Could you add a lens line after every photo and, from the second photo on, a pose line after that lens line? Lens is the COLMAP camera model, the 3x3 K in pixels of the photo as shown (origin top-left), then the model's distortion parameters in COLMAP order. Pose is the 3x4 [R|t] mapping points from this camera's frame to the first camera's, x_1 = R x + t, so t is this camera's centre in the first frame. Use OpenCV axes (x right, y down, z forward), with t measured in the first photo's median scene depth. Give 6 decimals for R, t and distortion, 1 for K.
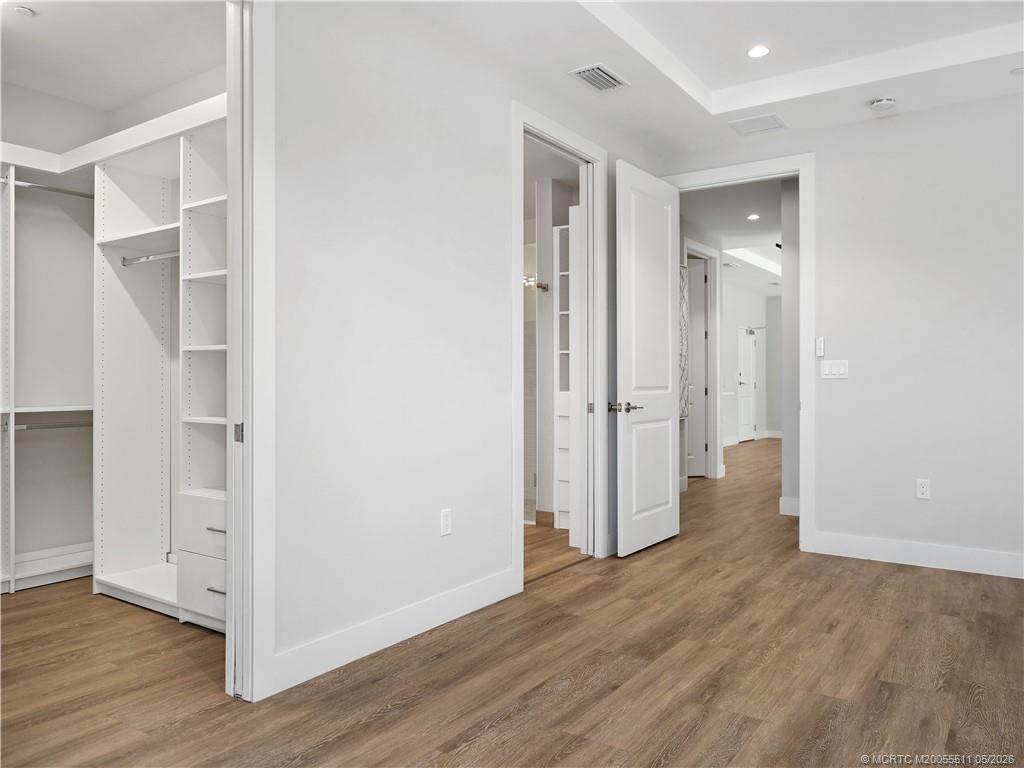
lens RADIAL K [[752.7, 0, 514.5], [0, 752.7, 384.6], [0, 0, 1]] dist [-0.024268, 0.004496]
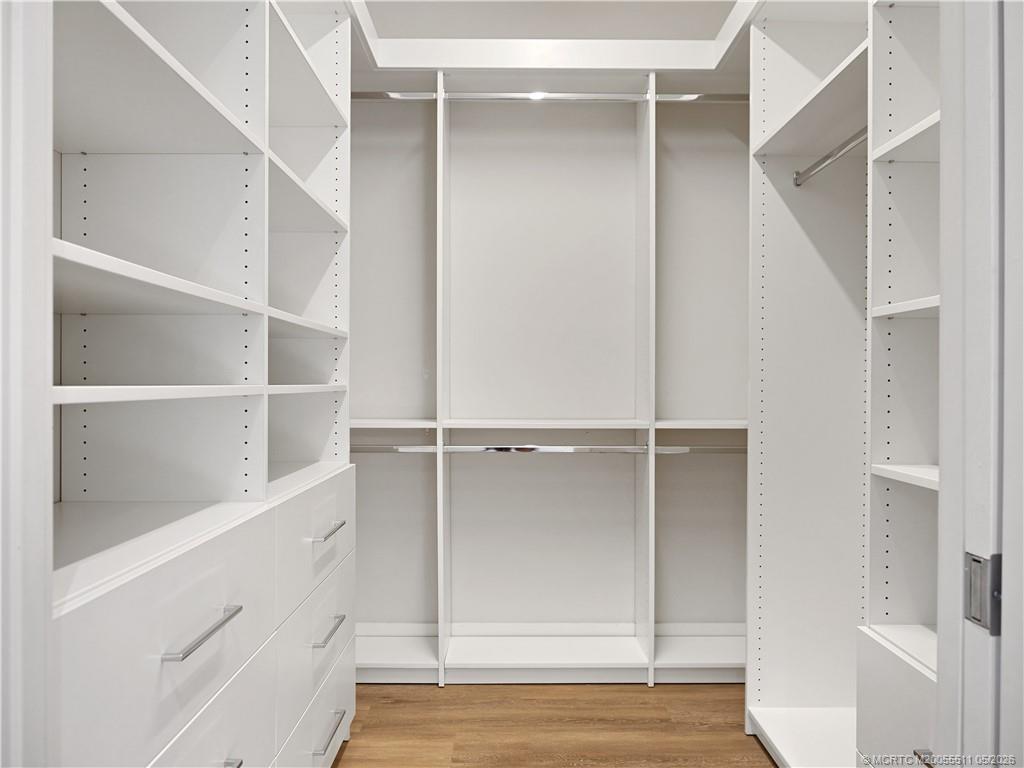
lens RADIAL K [[752.7, 0, 514.5], [0, 752.7, 384.6], [0, 0, 1]] dist [-0.024268, 0.004496]
pose [[0.569567, 0.003776, -0.821937, -0.194516], [-0.005045, 0.999987, 0.001098, -0.003814], [0.821930, 0.003522, 0.569578, 0.563701]]
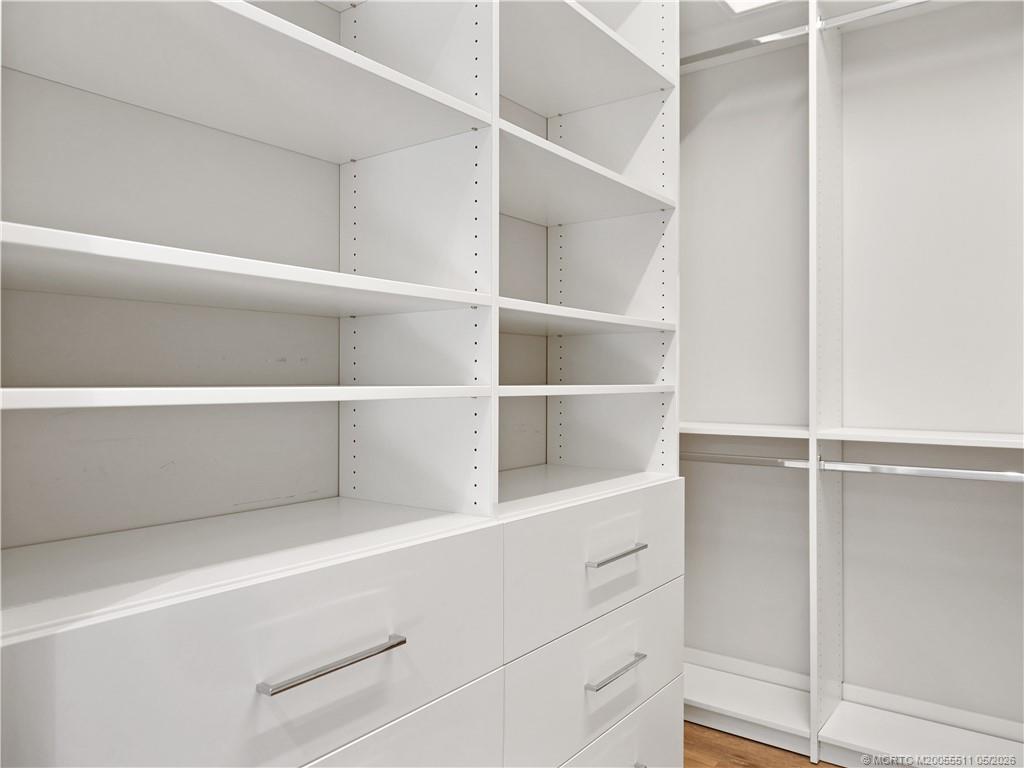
lens RADIAL K [[746.2, 0, 512.8], [0, 746.2, 380.2], [0, 0, 1]] dist [-0.011077, -0.003657]
pose [[-0.034774, -0.001620, -0.999394, -0.255053], [-0.002926, 0.999995, -0.001519, -0.004637], [0.999391, 0.002872, -0.034778, 0.725215]]
